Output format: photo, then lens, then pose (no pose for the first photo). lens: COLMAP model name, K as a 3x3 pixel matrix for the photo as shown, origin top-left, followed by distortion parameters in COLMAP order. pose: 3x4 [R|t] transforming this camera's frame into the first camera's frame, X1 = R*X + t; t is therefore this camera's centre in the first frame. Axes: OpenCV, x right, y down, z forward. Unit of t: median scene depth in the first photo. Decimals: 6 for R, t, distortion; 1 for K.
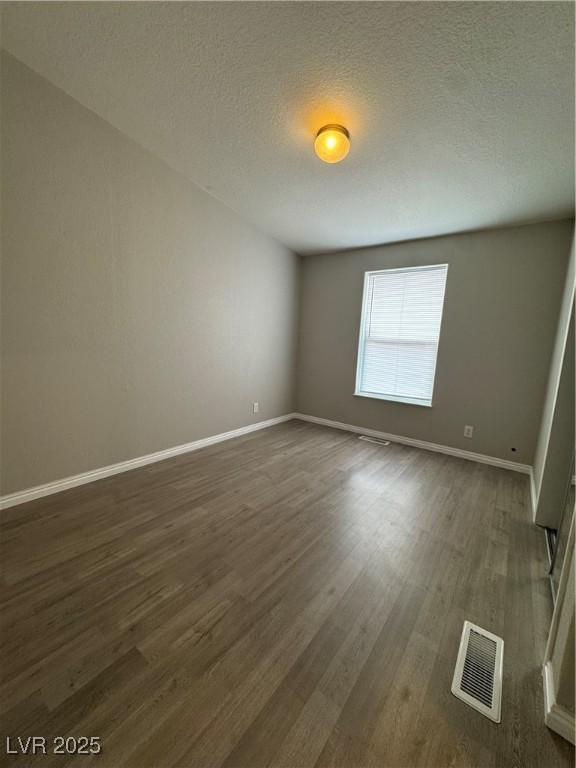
lens RADIAL K [[305.5, 0, 287.8], [0, 305.5, 382.3], [0, 0, 1]] dist [-0.002120, -0.000299]
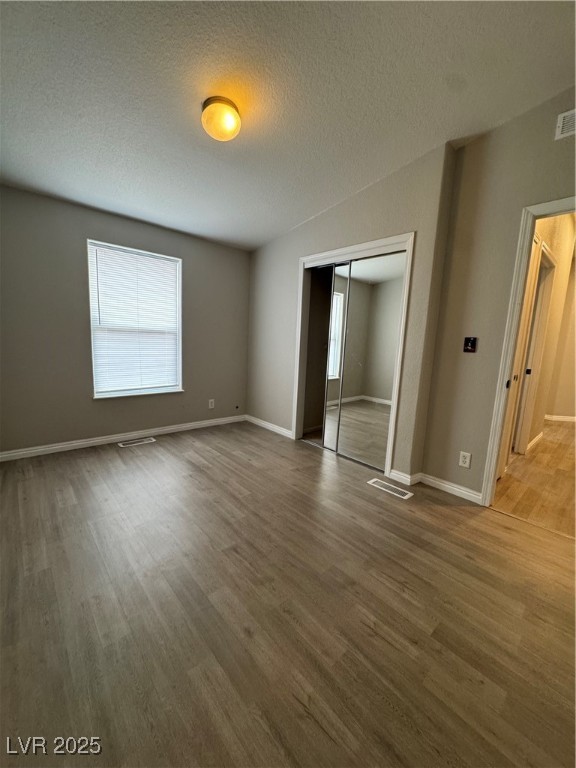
lens RADIAL K [[305.5, 0, 287.8], [0, 305.5, 382.3], [0, 0, 1]] dist [-0.002120, -0.000299]
pose [[0.181866, -0.173824, 0.967838, -0.885109], [0.103416, 0.982174, 0.156966, -0.143852], [-0.977870, 0.071543, 0.196601, 0.726417]]
